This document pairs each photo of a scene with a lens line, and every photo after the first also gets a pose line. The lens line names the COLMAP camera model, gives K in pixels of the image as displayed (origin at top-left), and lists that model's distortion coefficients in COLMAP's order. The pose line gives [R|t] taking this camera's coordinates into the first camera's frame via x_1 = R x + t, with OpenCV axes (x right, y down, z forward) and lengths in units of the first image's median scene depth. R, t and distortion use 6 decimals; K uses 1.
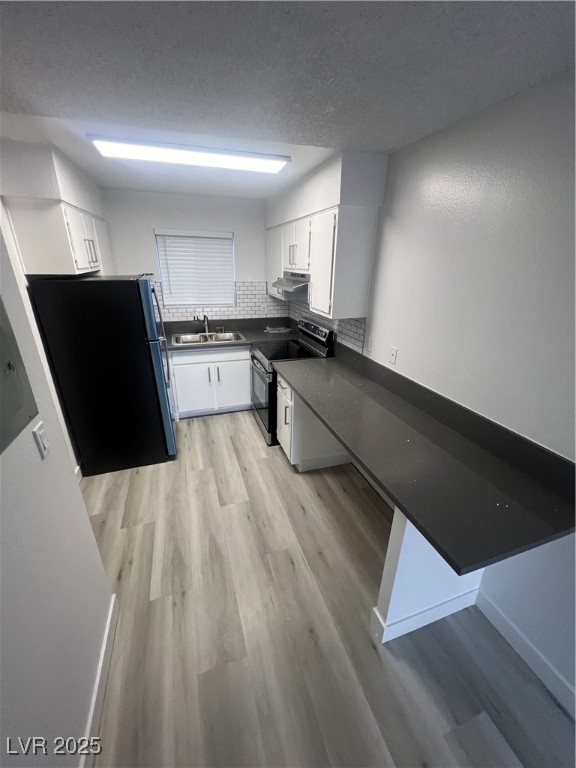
lens RADIAL K [[306.7, 0, 288.5], [0, 306.7, 383.7], [0, 0, 1]] dist [-0.004493, 0.001349]
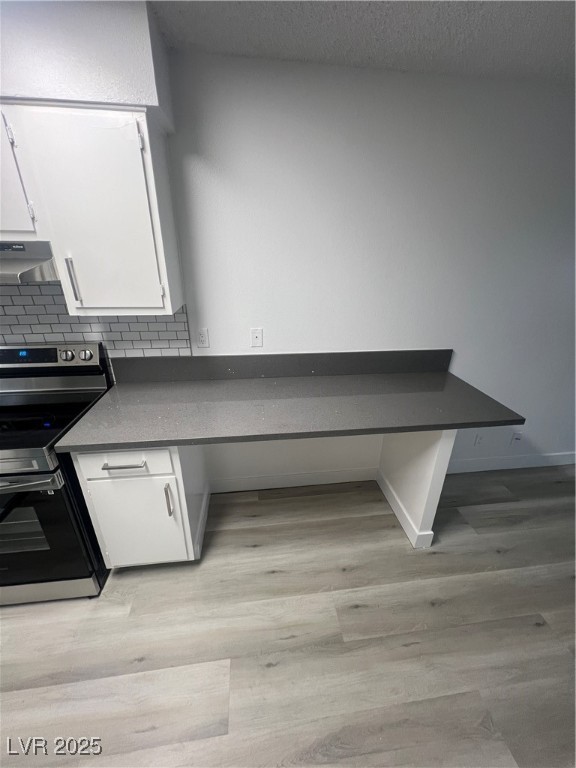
lens RADIAL K [[306.7, 0, 292.2], [0, 306.7, 383.0], [0, 0, 1]] dist [-0.004493, 0.001349]
pose [[0.197862, -0.401794, 0.894099, -0.327294], [0.353843, 0.879907, 0.317111, -0.158046], [-0.914137, 0.253626, 0.316272, 0.491759]]
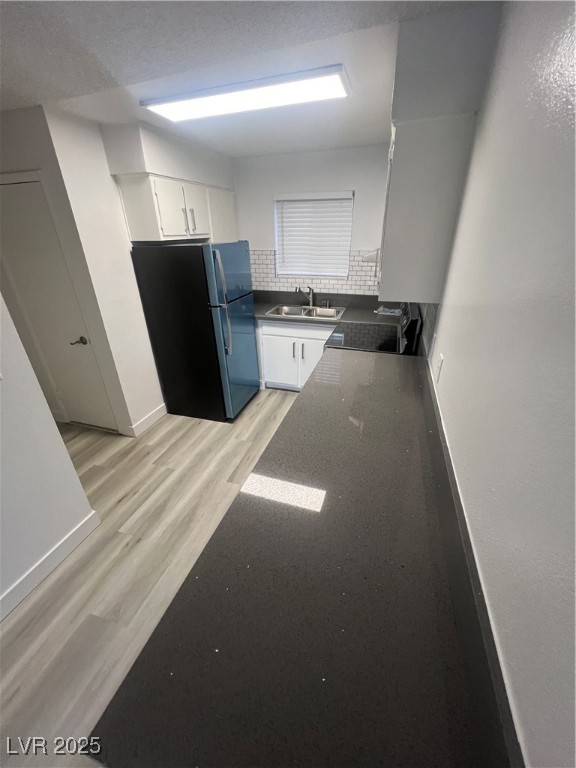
lens RADIAL K [[306.7, 0, 289.3], [0, 306.7, 383.3], [0, 0, 1]] dist [-0.004493, 0.001349]
pose [[0.805743, 0.237074, -0.542746, 0.322096], [-0.195791, 0.971490, 0.133687, -0.062899], [0.558966, -0.001453, 0.829189, 0.233598]]
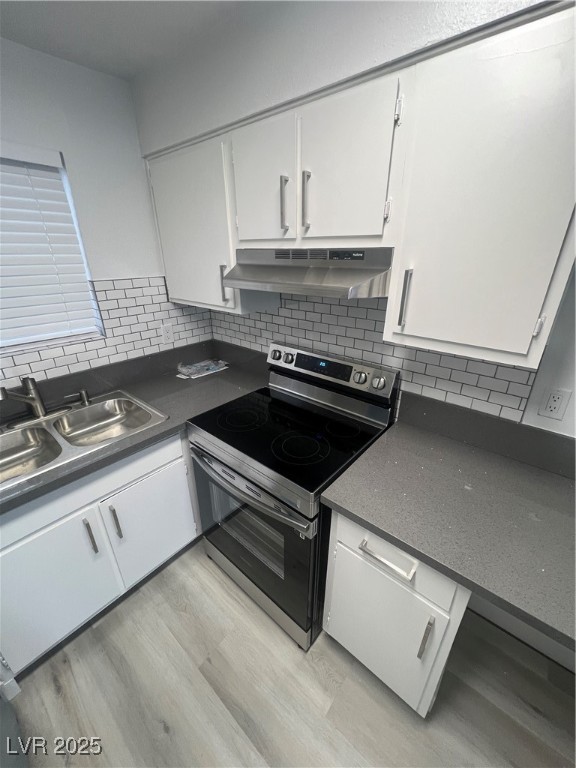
lens RADIAL K [[306.7, 0, 289.7], [0, 306.7, 382.4], [0, 0, 1]] dist [-0.004493, 0.001349]
pose [[0.856737, -0.221592, 0.465723, -0.215237], [0.207864, 0.974764, 0.081412, -0.224880], [-0.472010, 0.027058, 0.881178, 0.652121]]
